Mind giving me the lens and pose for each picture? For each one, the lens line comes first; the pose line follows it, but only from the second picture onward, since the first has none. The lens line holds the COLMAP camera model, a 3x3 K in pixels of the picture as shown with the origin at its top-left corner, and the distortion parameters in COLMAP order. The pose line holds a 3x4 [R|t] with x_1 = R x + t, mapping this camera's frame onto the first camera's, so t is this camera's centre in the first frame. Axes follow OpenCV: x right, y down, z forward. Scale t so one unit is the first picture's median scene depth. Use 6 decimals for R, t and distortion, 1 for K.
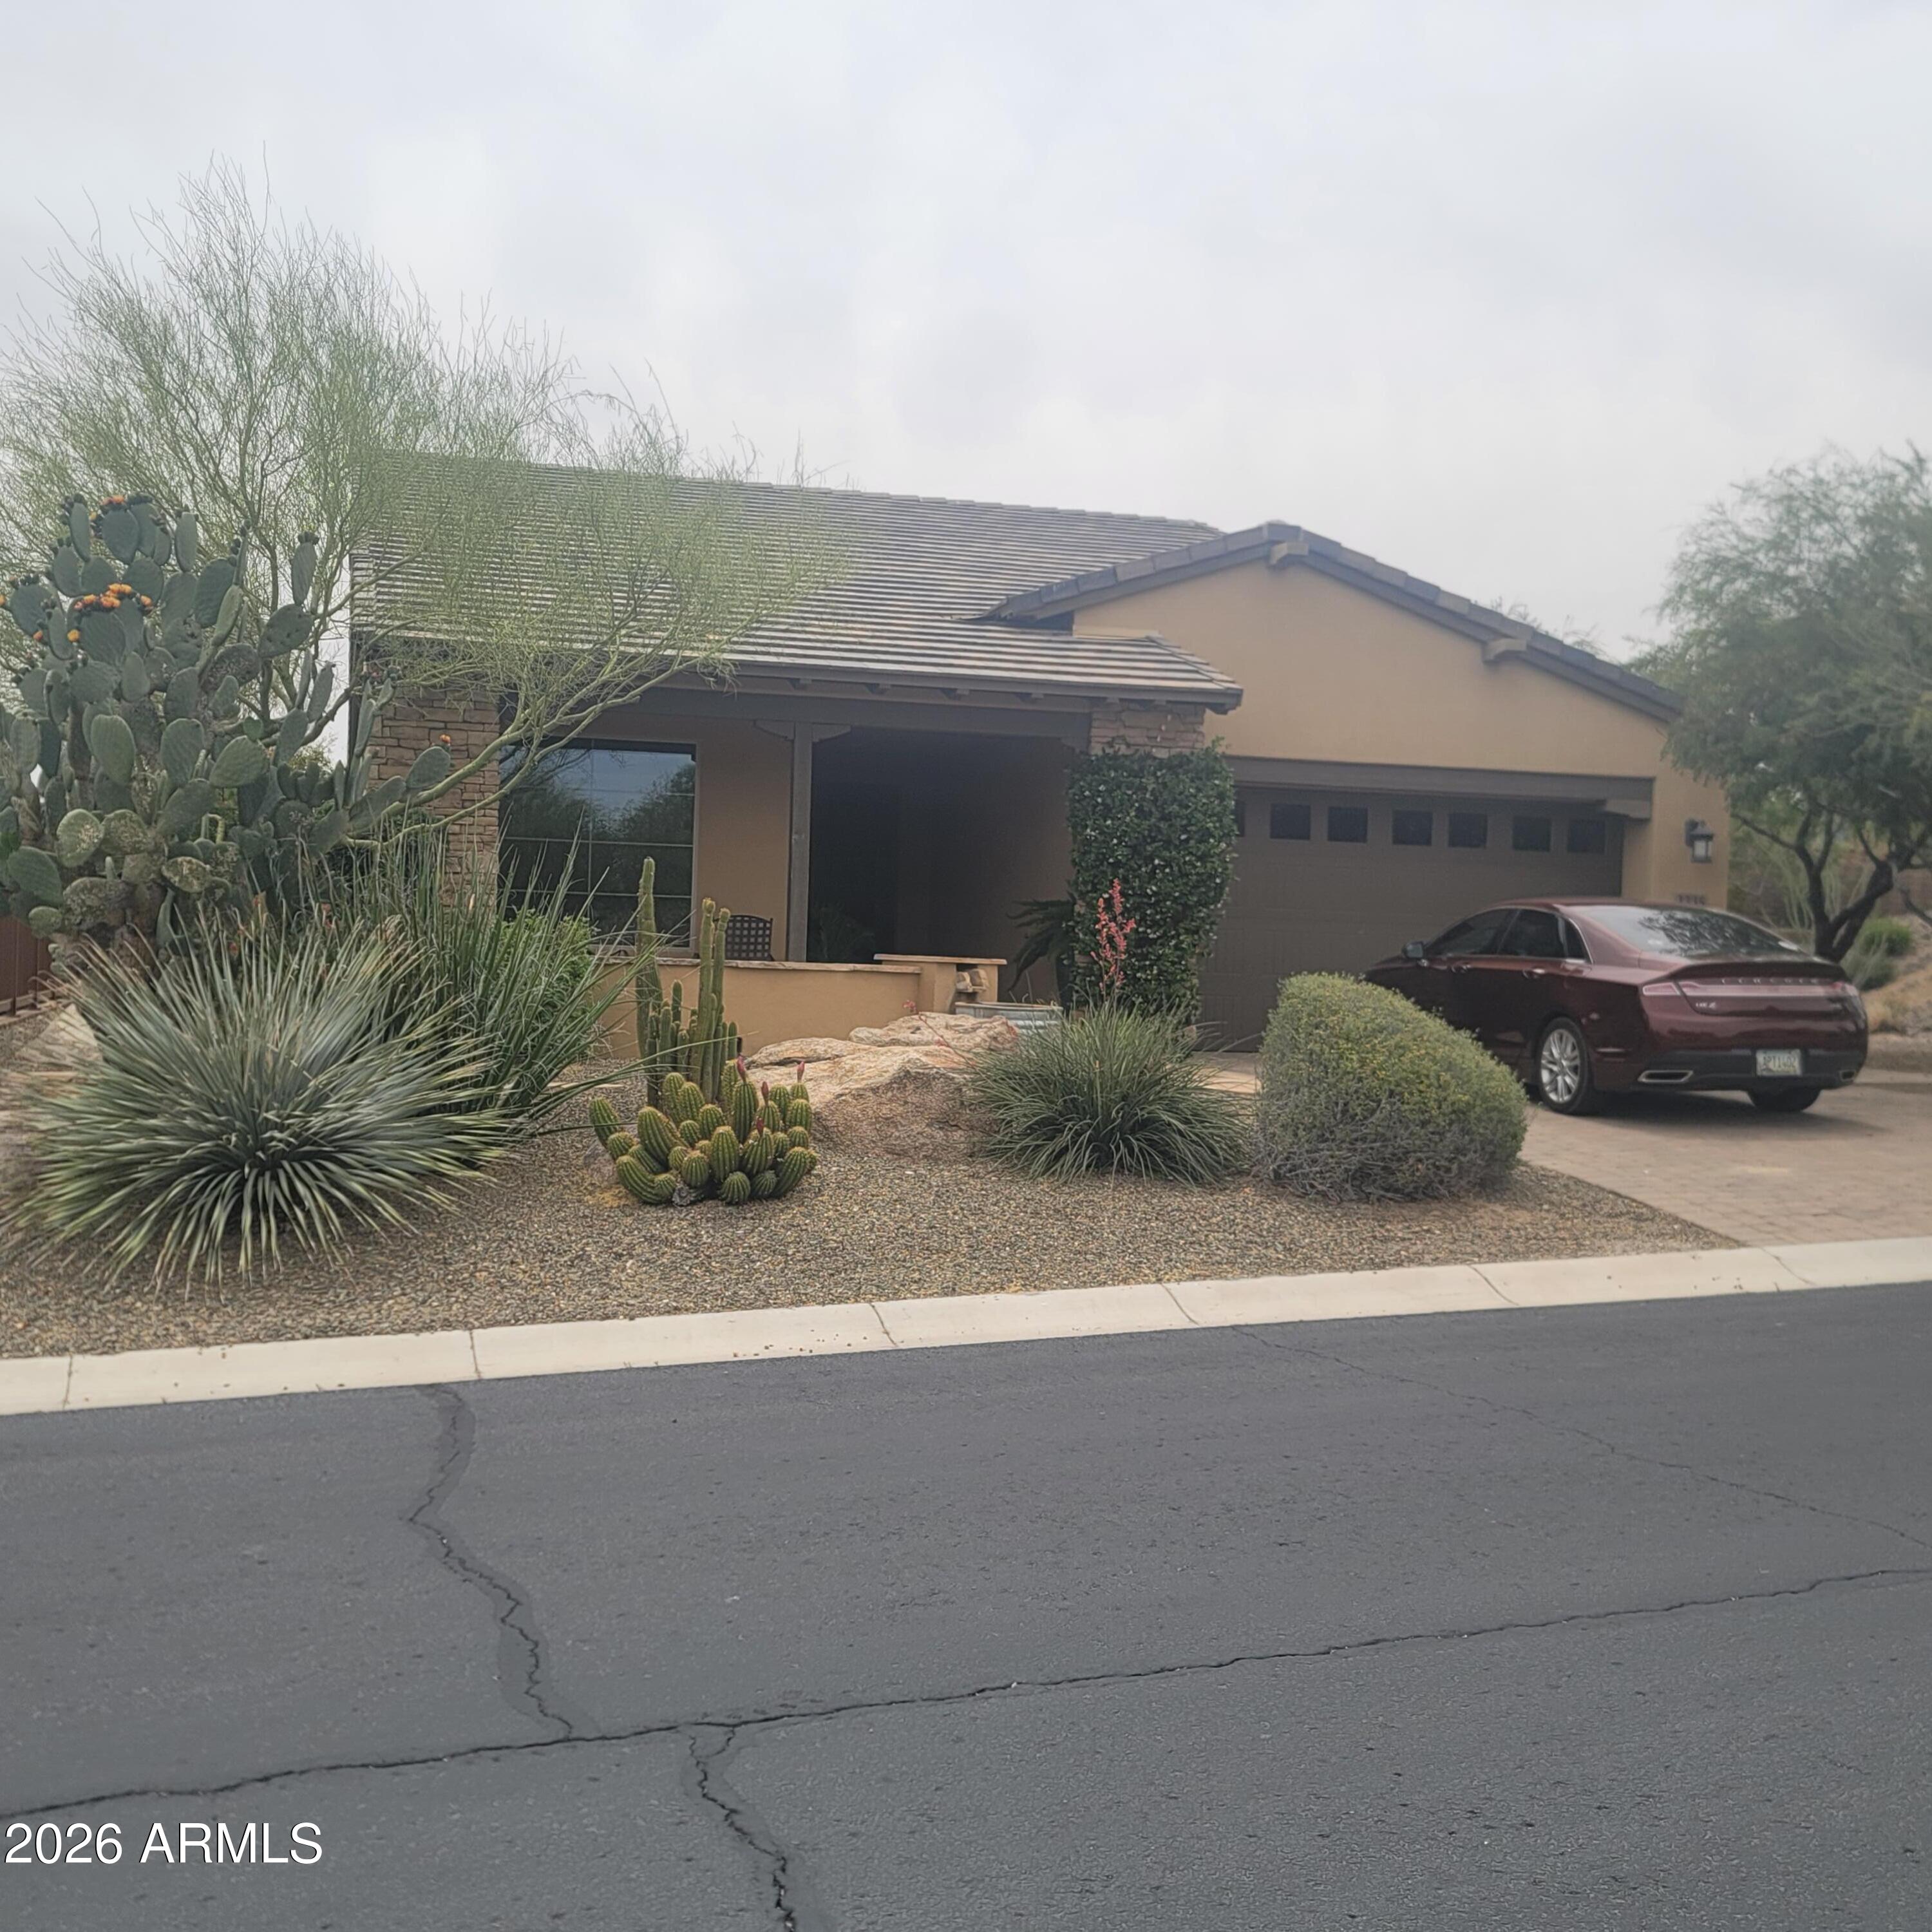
lens RADIAL K [[1898.2, 0, 965.9], [0, 1898.2, 971.4], [0, 0, 1]] dist [0.049411, 0.000000]
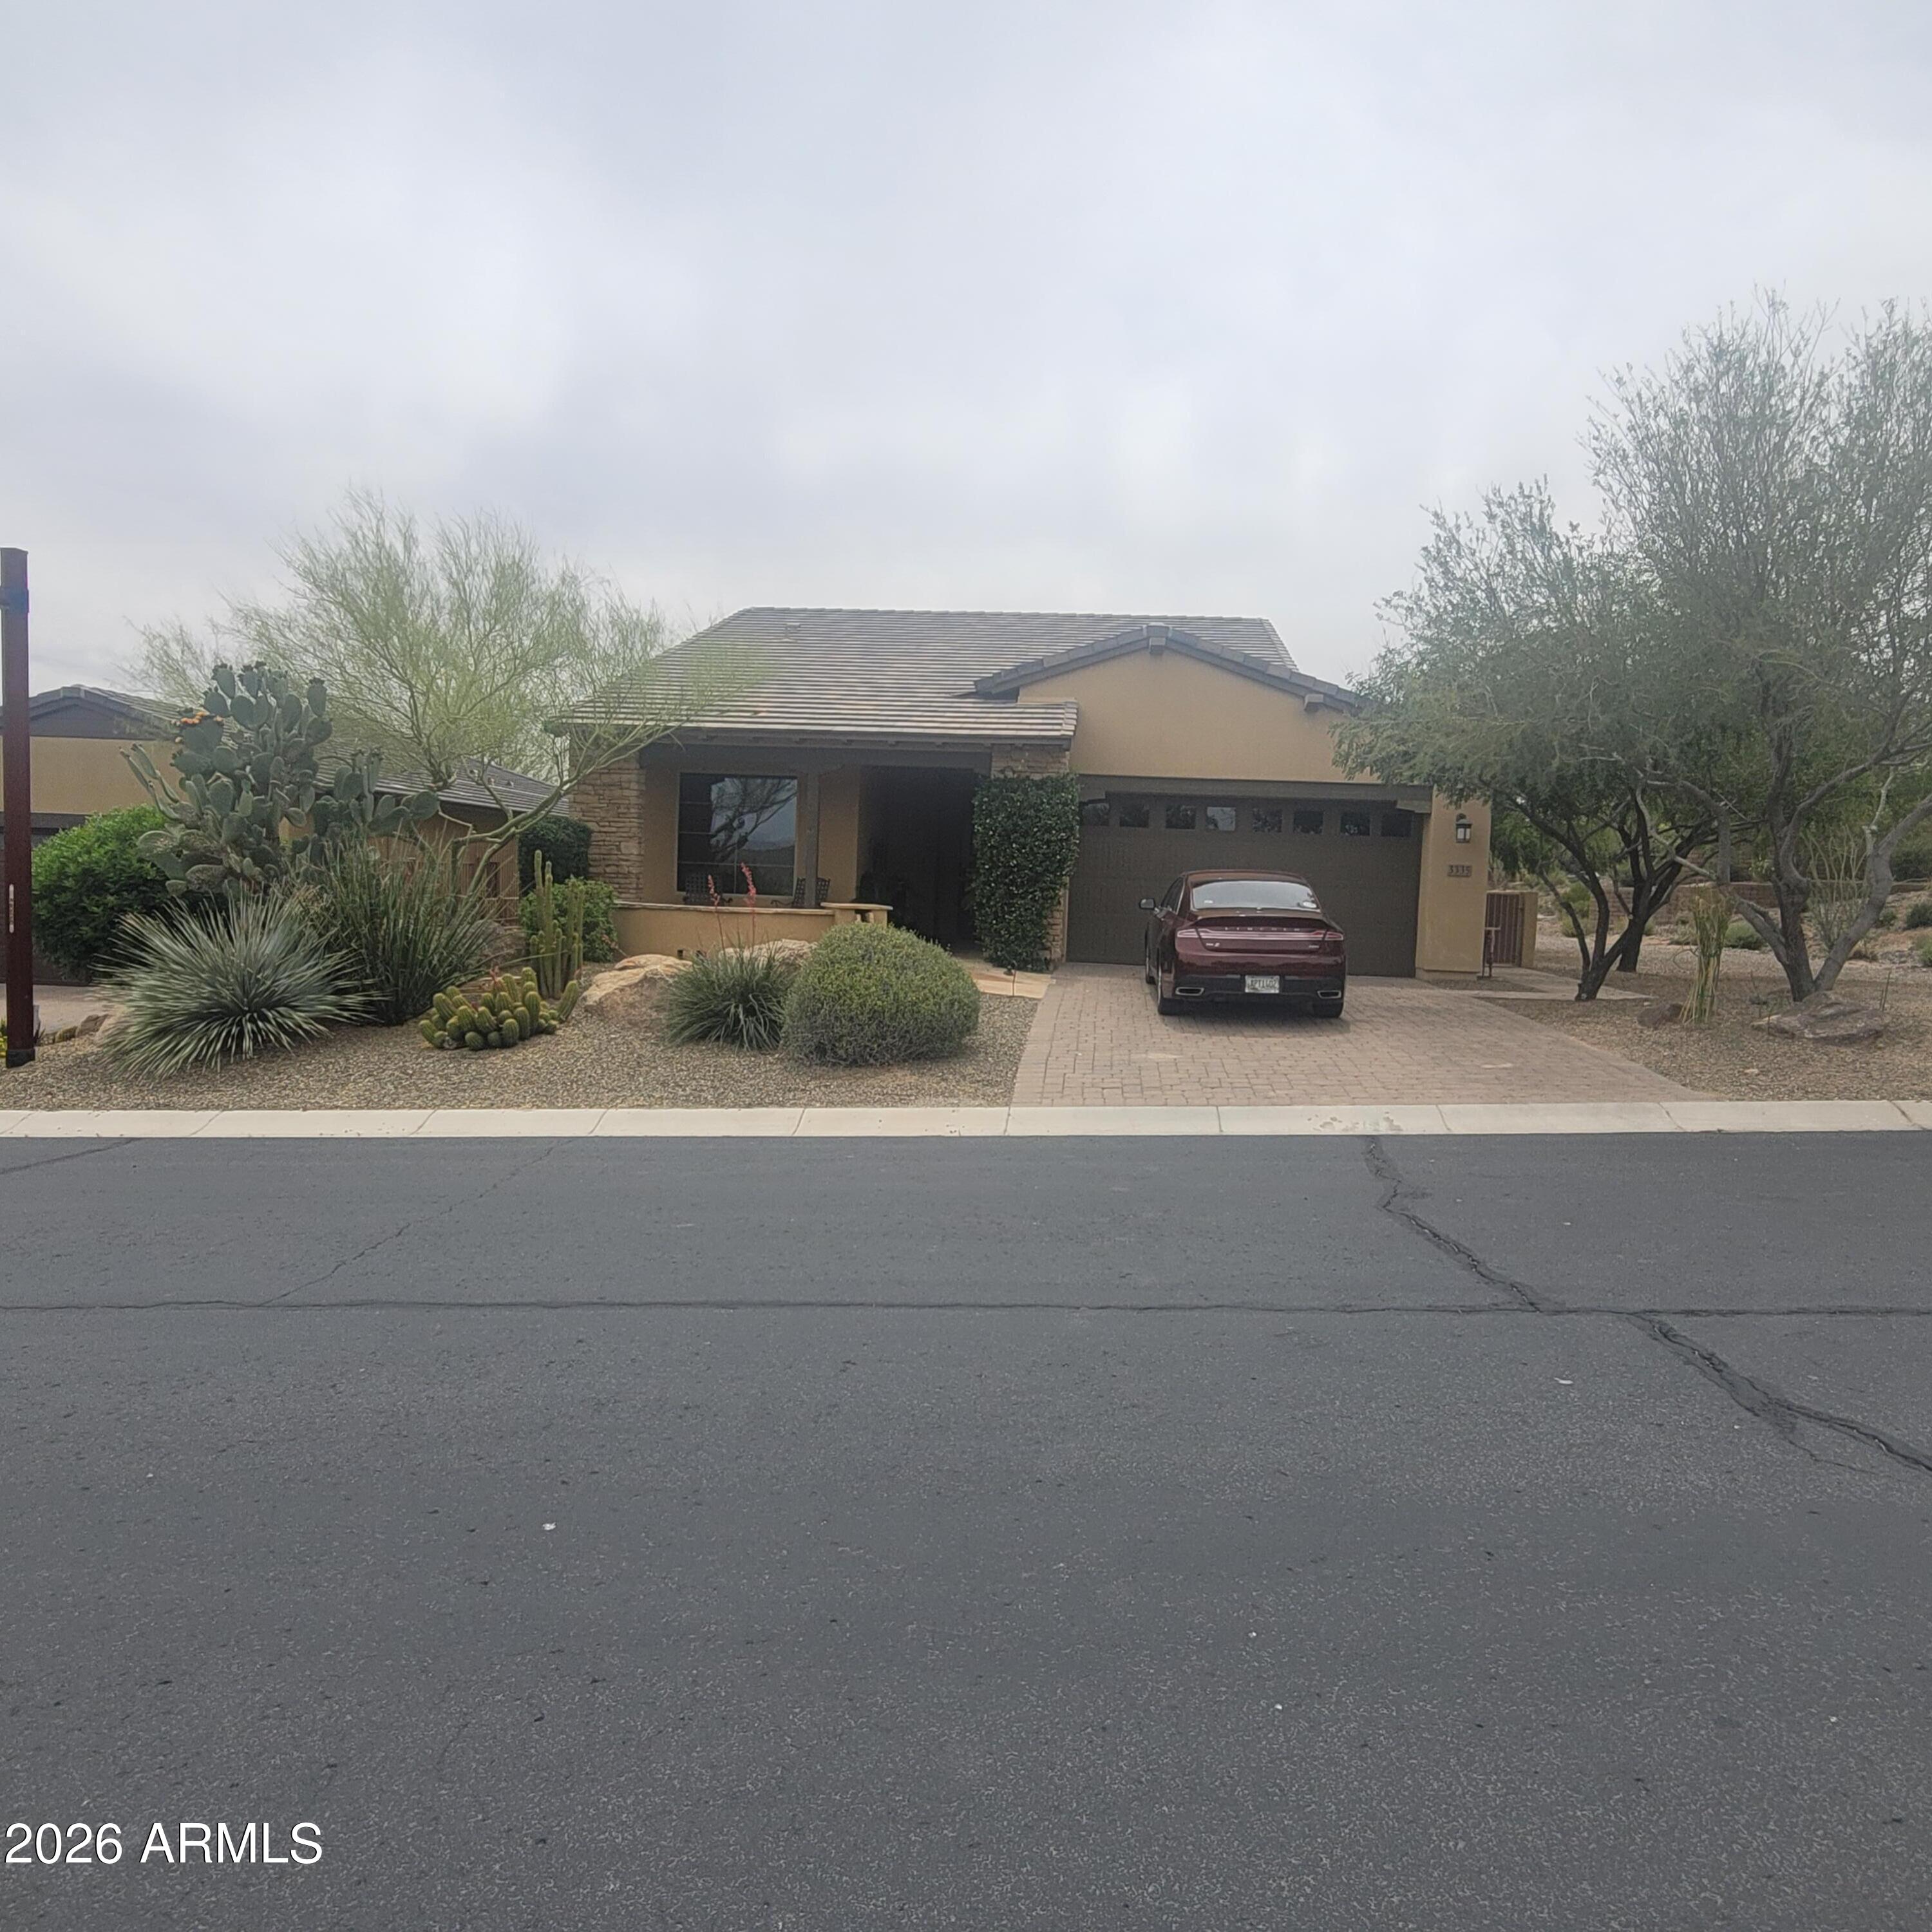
lens RADIAL K [[1154.6, 0, 965.2], [0, 1154.6, 959.1], [0, 0, 1]] dist [-0.001948, -0.001000]
pose [[0.961326, 0.021981, -0.274533, 0.340551], [-0.008785, 0.998750, 0.049205, -0.010529], [0.275271, -0.044890, 0.960318, 0.054879]]
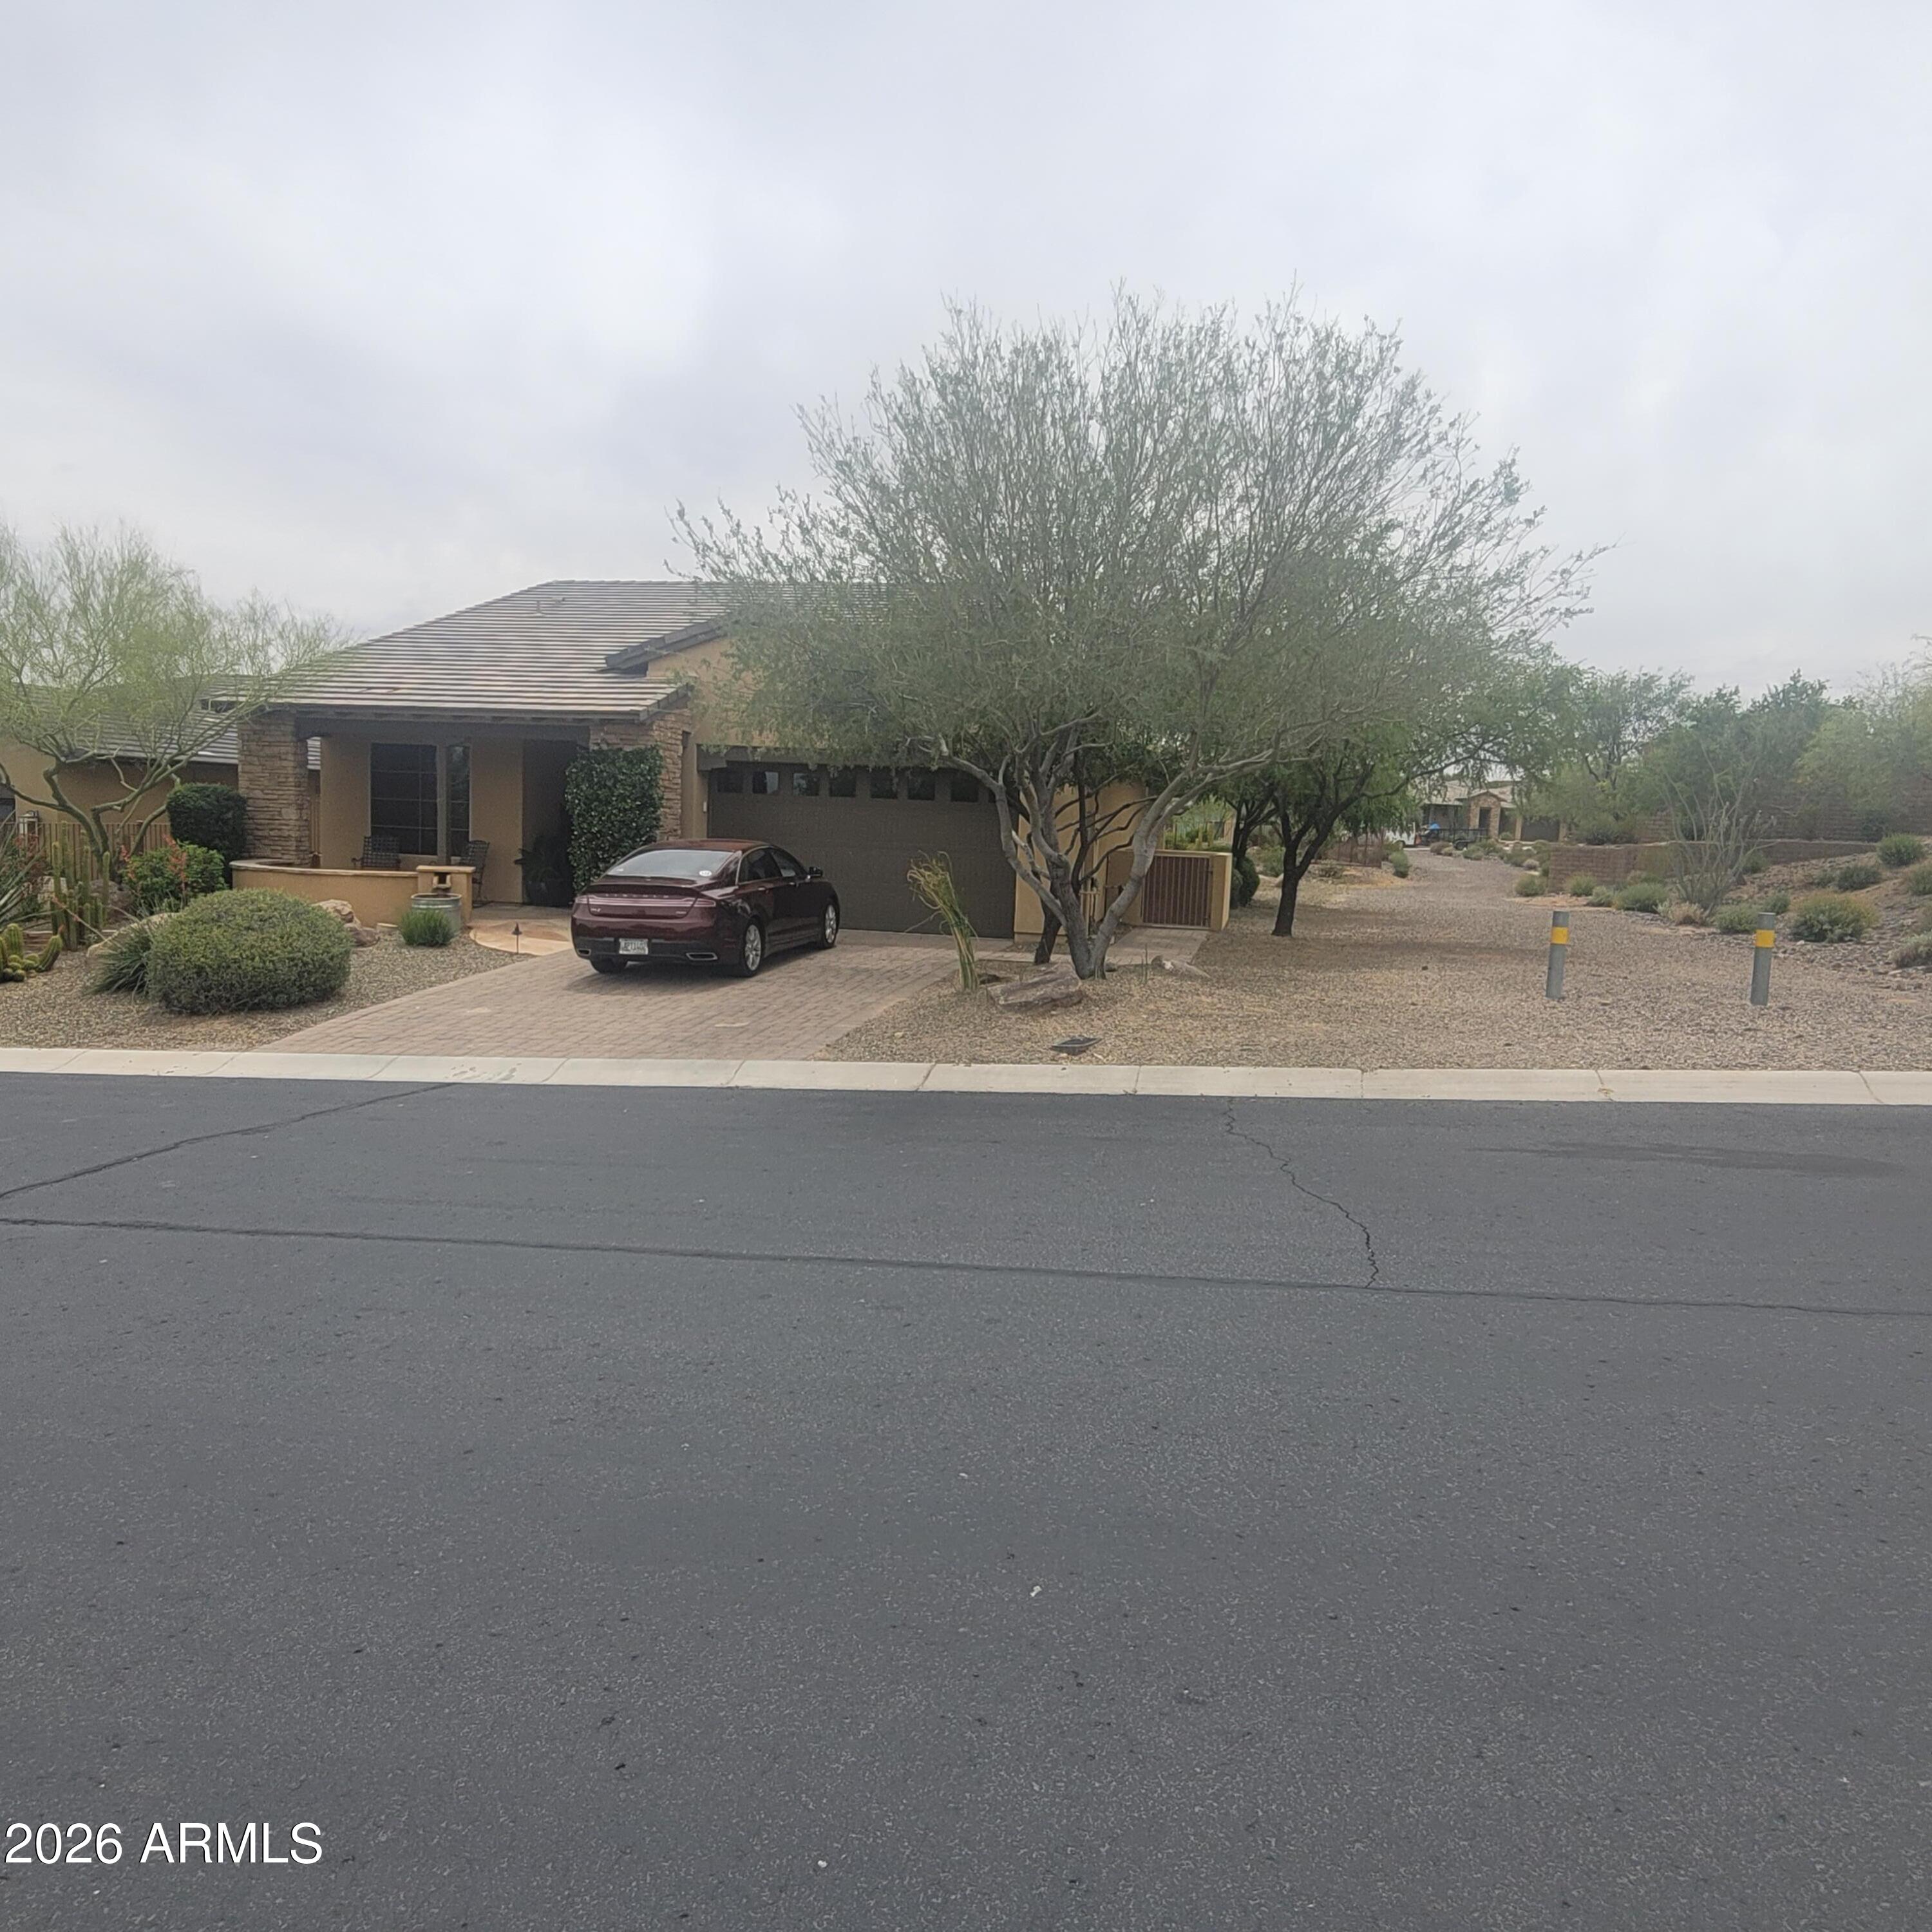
lens RADIAL K [[1154.6, 0, 974.4], [0, 1154.6, 931.7], [0, 0, 1]] dist [-0.001948, -0.001000]
pose [[0.932876, 0.037489, -0.358242, 0.811479], [-0.013950, 0.997583, 0.068069, -0.027483], [0.359928, -0.058503, 0.931144, 0.149653]]
